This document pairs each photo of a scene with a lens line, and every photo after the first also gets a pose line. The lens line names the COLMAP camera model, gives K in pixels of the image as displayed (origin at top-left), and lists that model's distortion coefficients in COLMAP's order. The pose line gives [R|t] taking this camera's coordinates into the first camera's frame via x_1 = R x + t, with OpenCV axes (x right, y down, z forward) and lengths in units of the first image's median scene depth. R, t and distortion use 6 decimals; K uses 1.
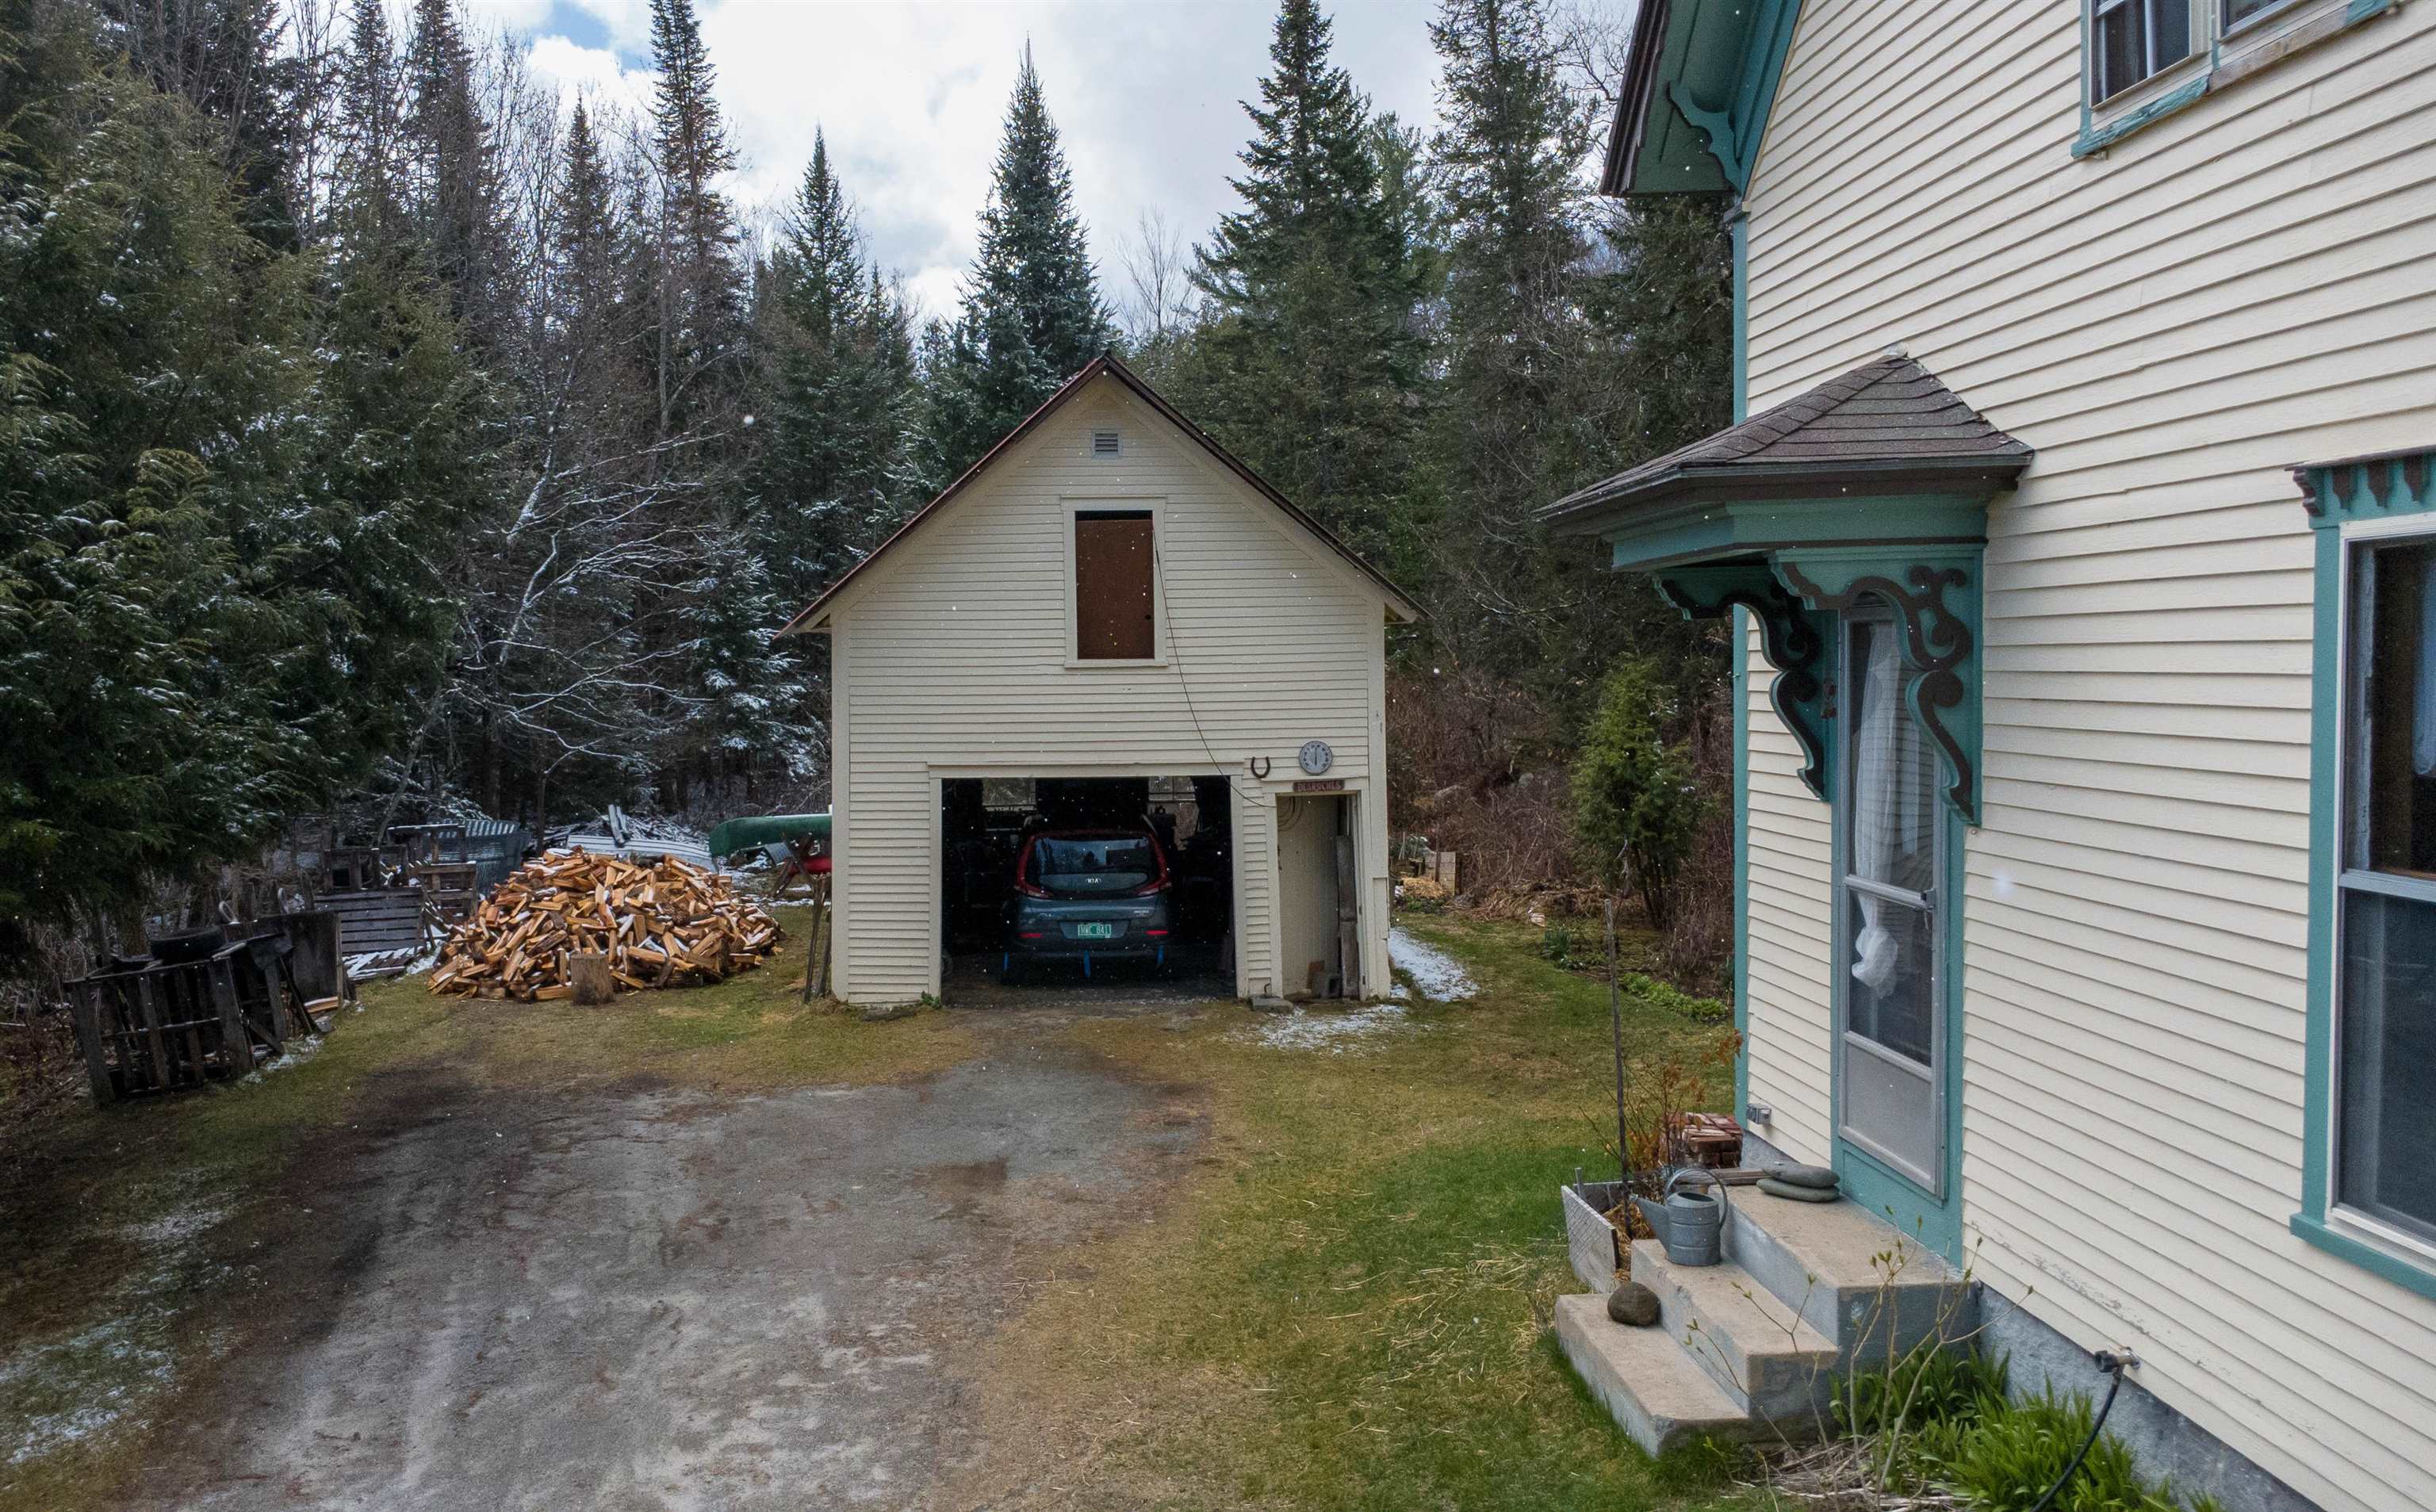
lens RADIAL K [[1902.1, 0, 1069.5], [0, 1902.1, 757.9], [0, 0, 1]] dist [0.009897, 0.001965]
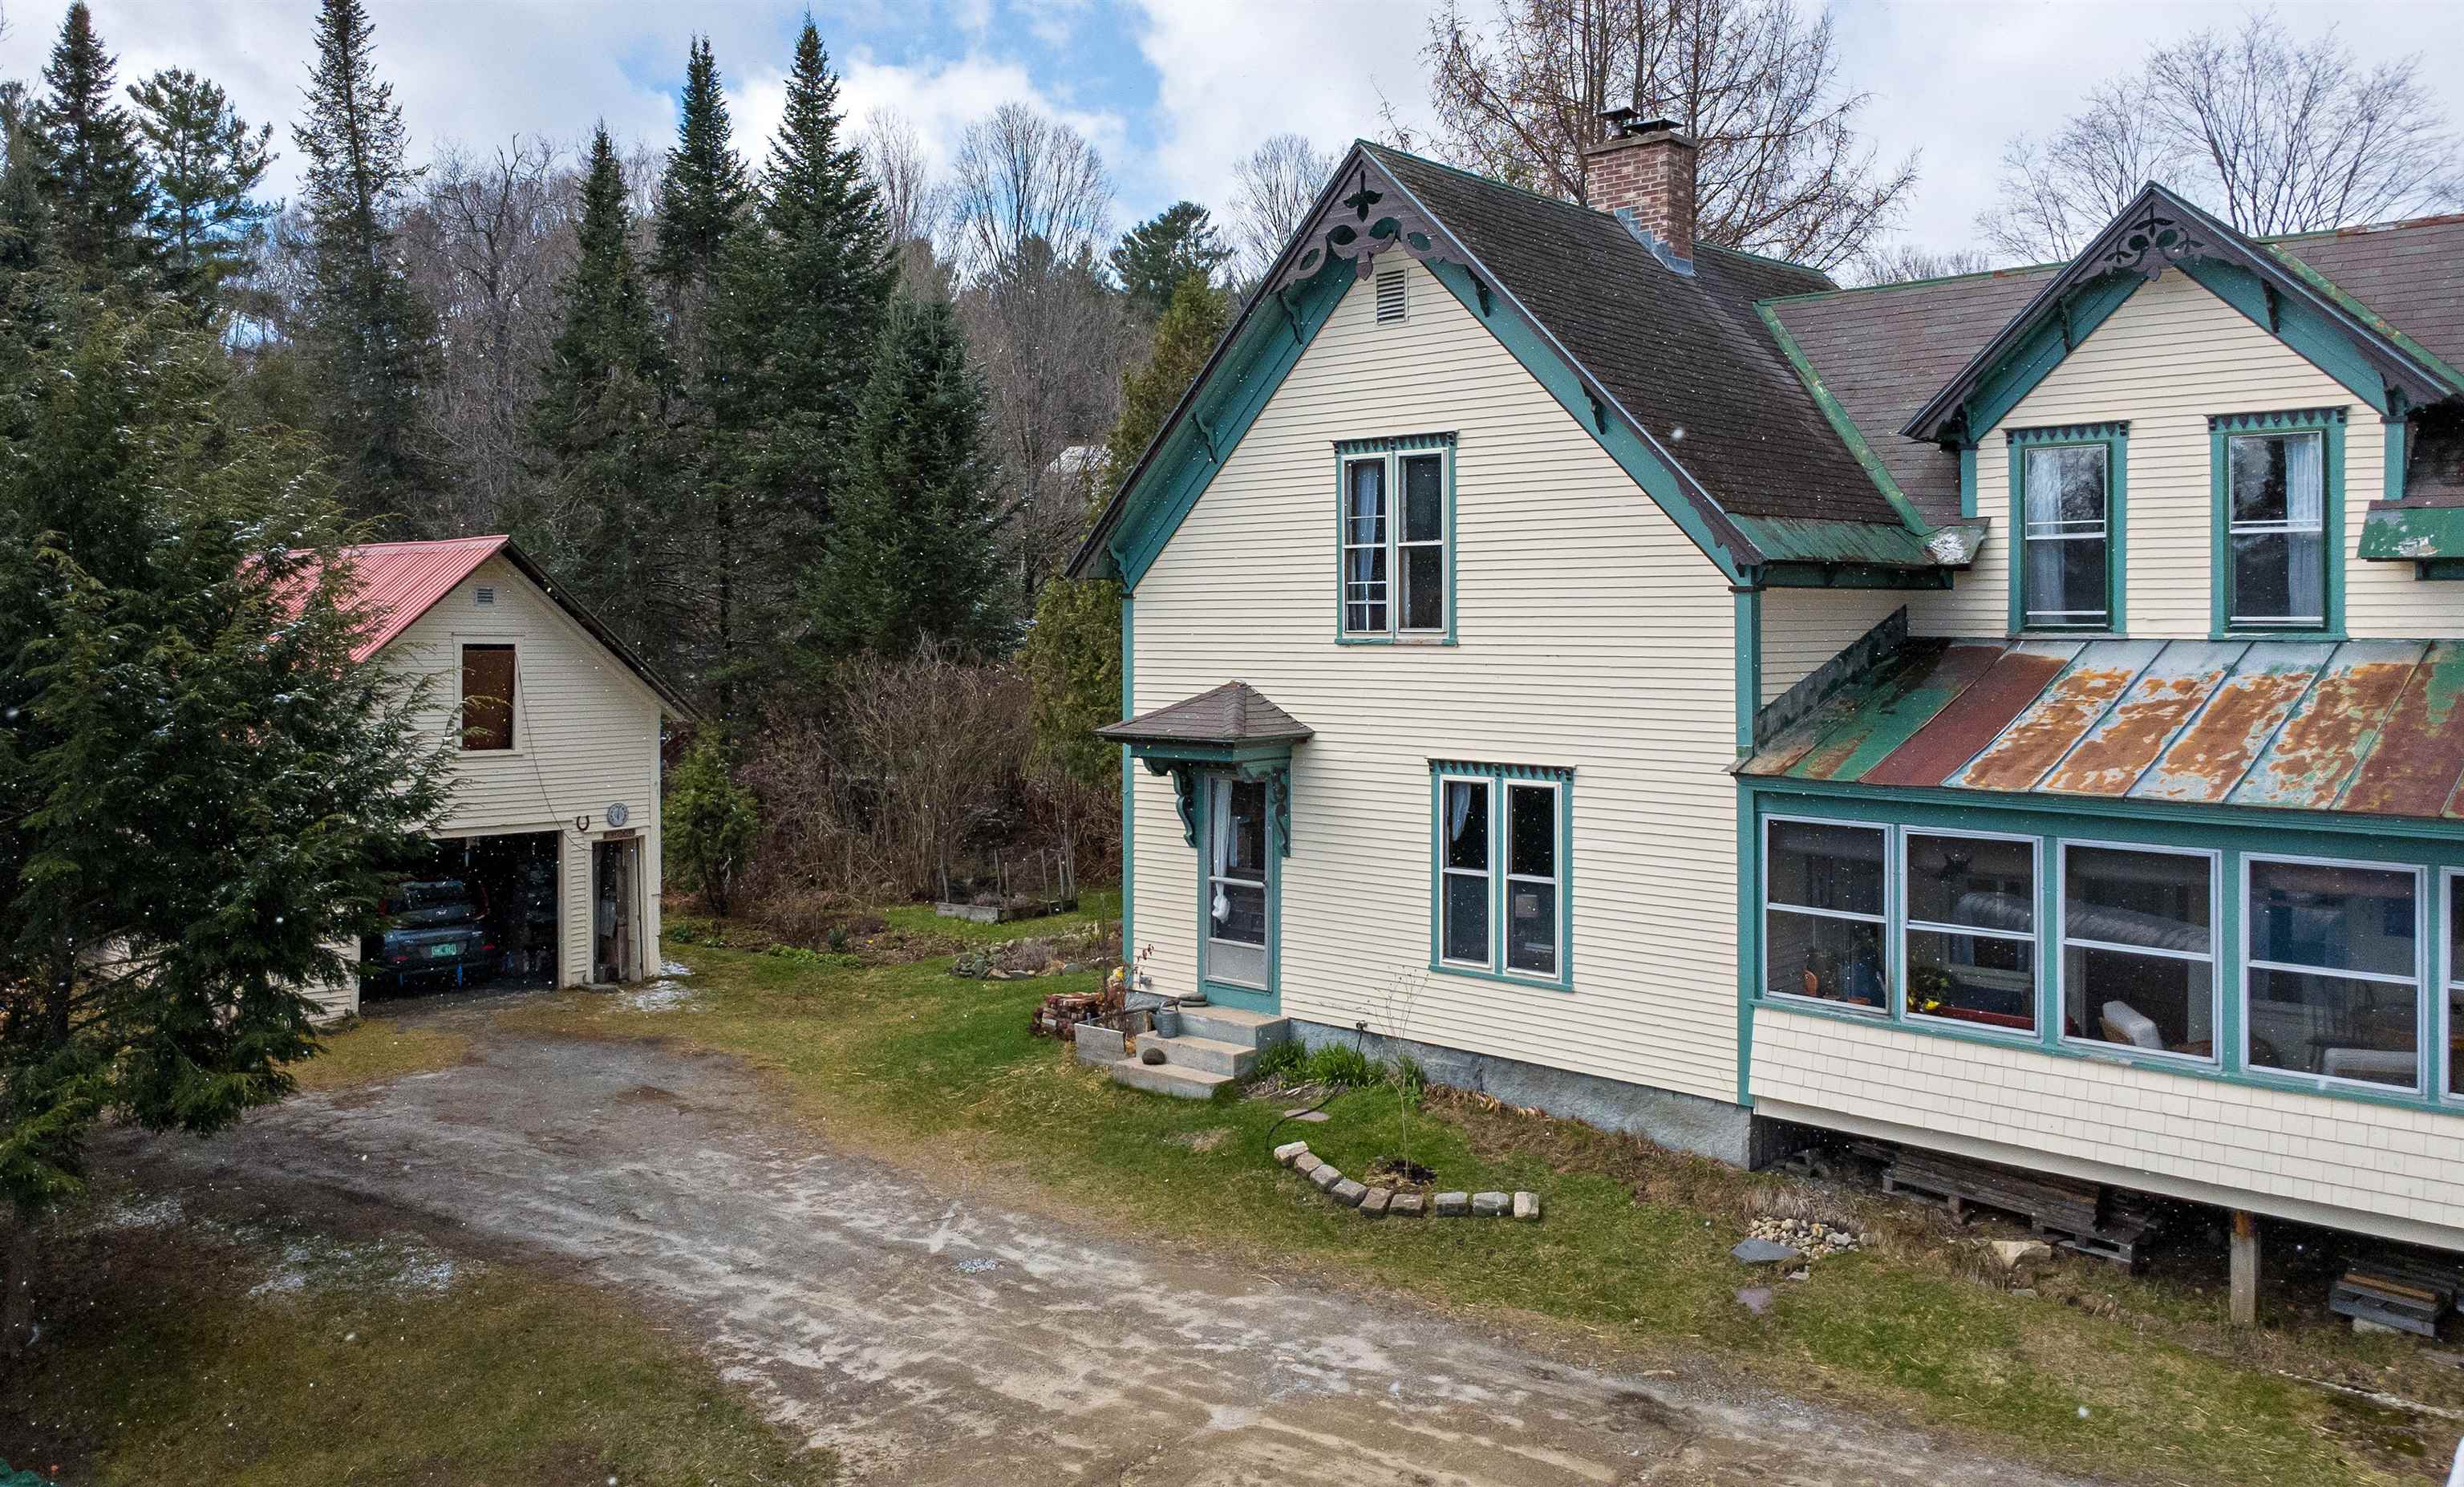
lens RADIAL K [[1956.8, 0, 1089.9], [0, 1956.8, 606.0], [0, 0, 1]] dist [0.011059, -0.013608]
pose [[0.726612, 0.024636, 0.686606, -1.690528], [0.022526, 0.997965, -0.059647, -0.163132], [-0.686678, 0.058807, 0.724579, -0.908444]]
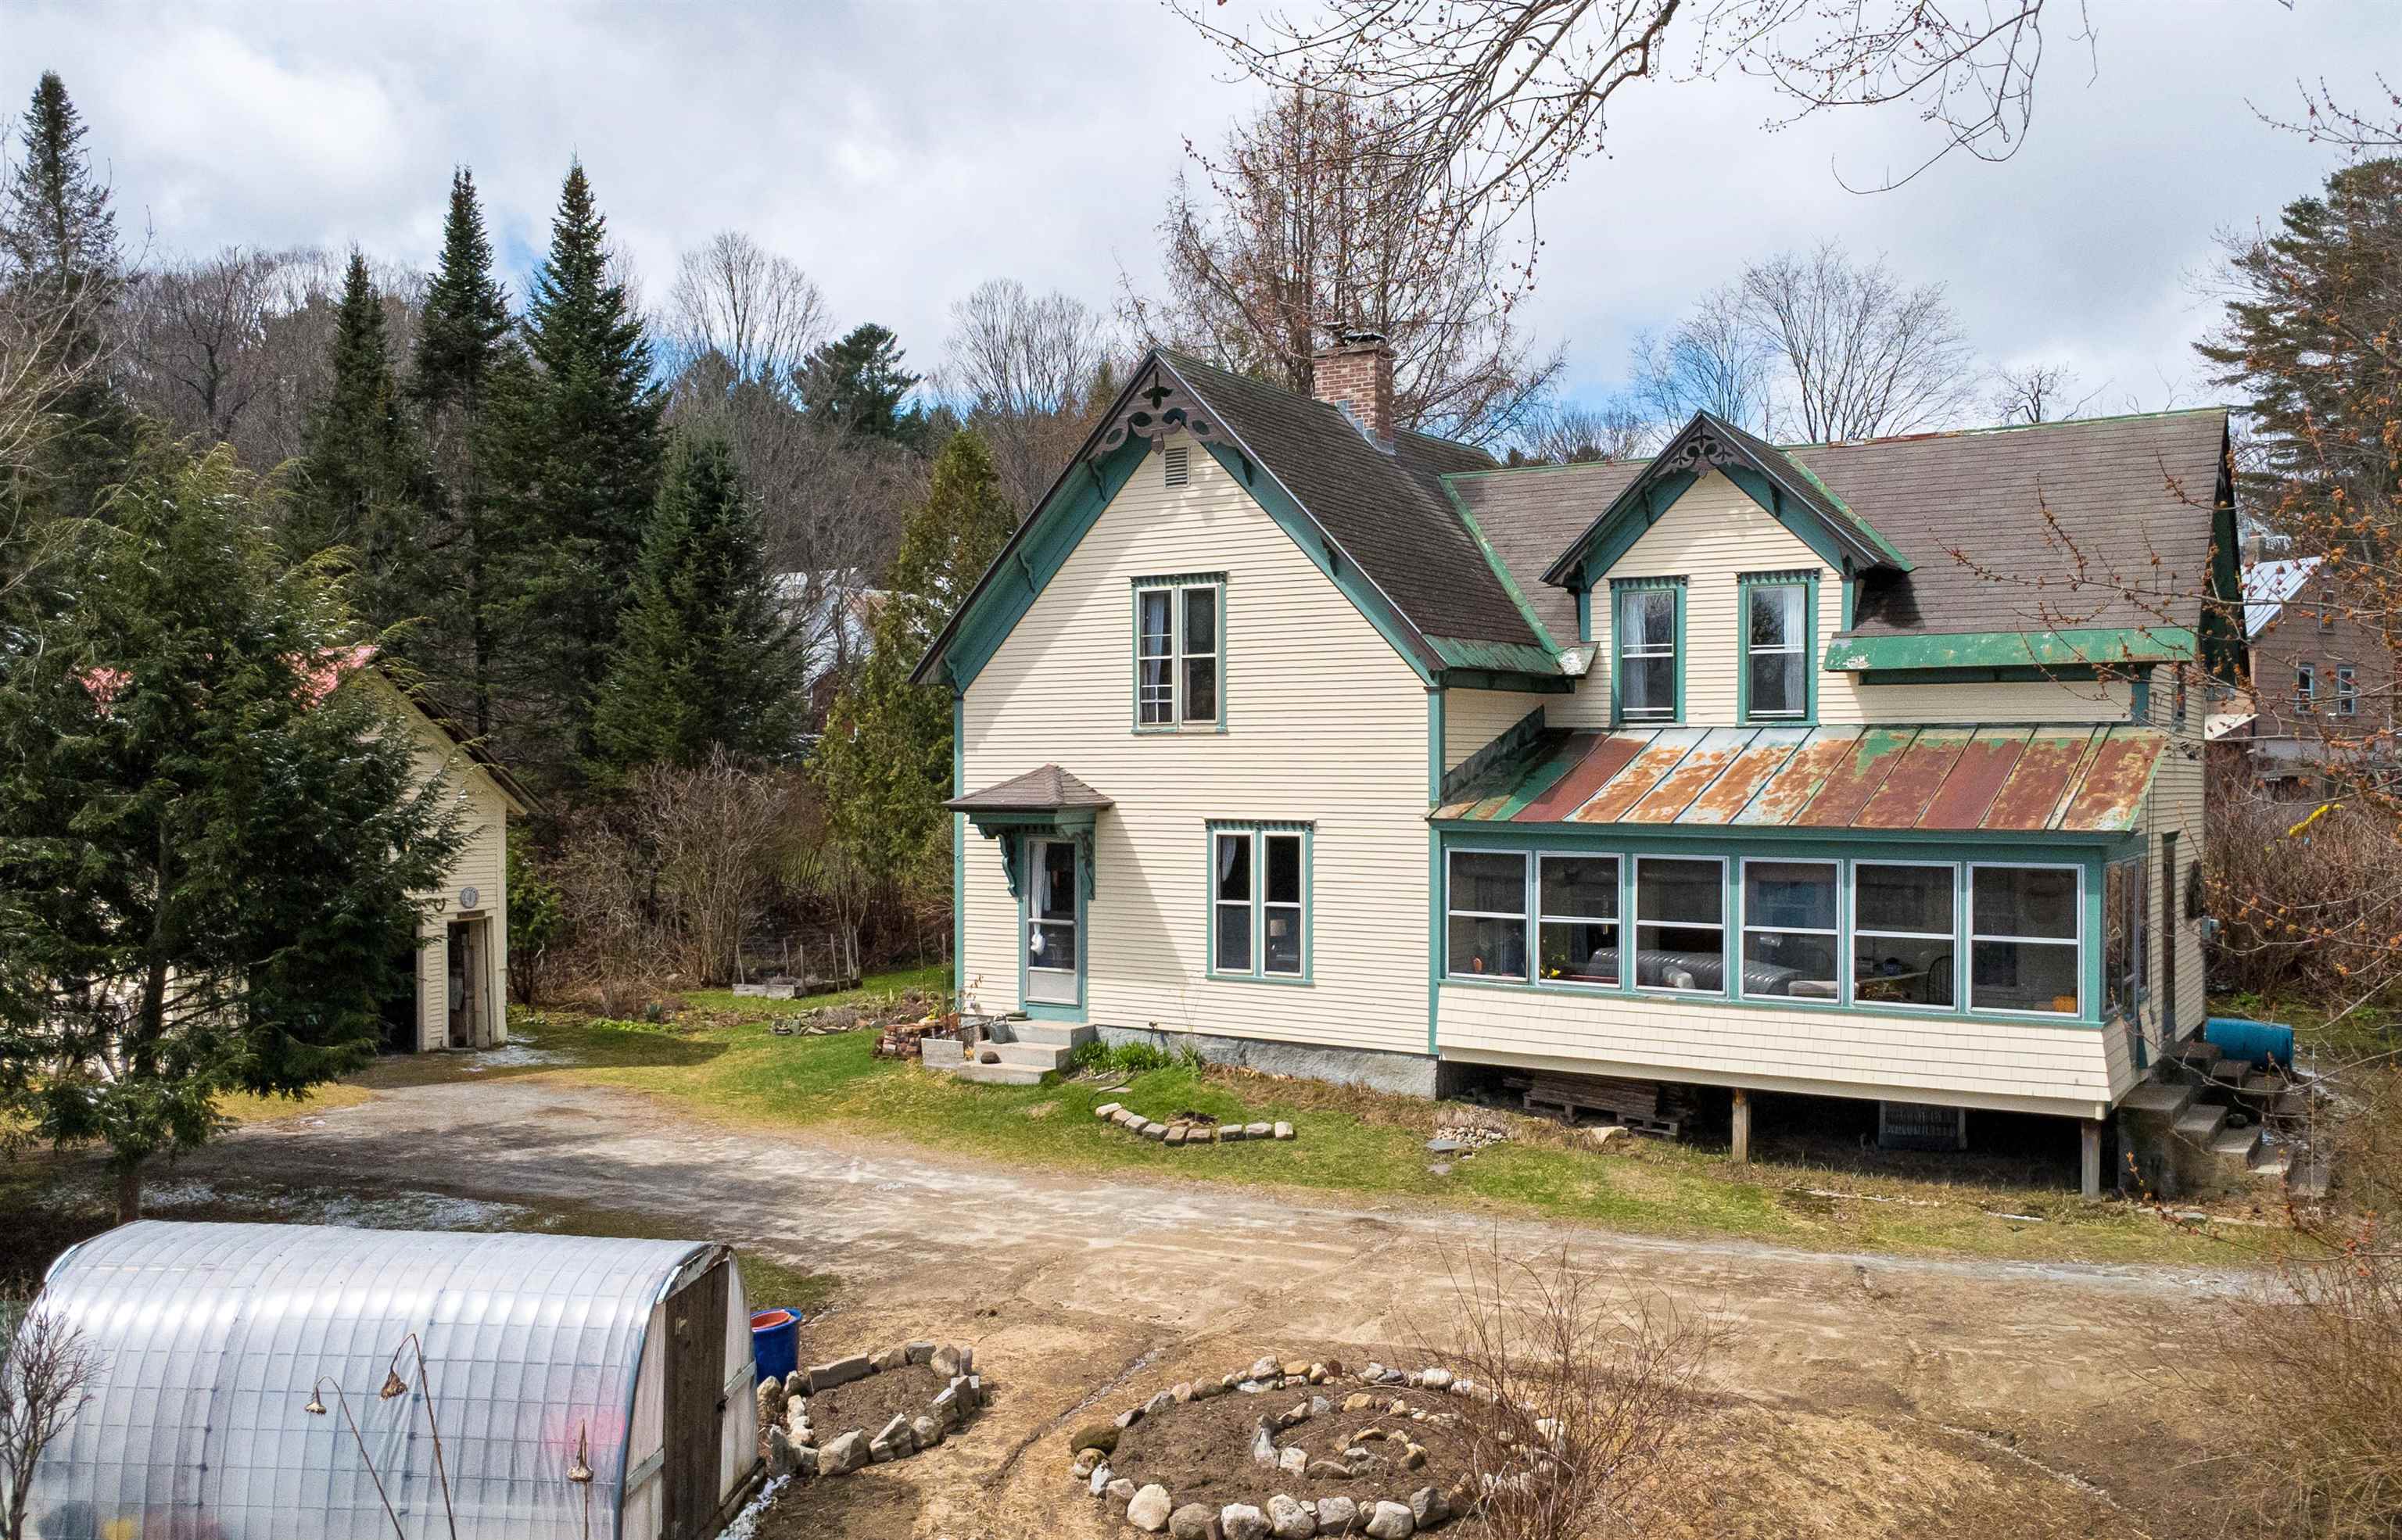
lens RADIAL K [[2007.6, 0, 1249.8], [0, 2007.6, 777.7], [0, 0, 1]] dist [-0.012443, 0.005629]
pose [[0.543564, 0.011403, 0.839290, -2.500273], [0.034415, 0.998764, -0.035859, -0.047759], [-0.838662, 0.048376, 0.542500, -1.307835]]
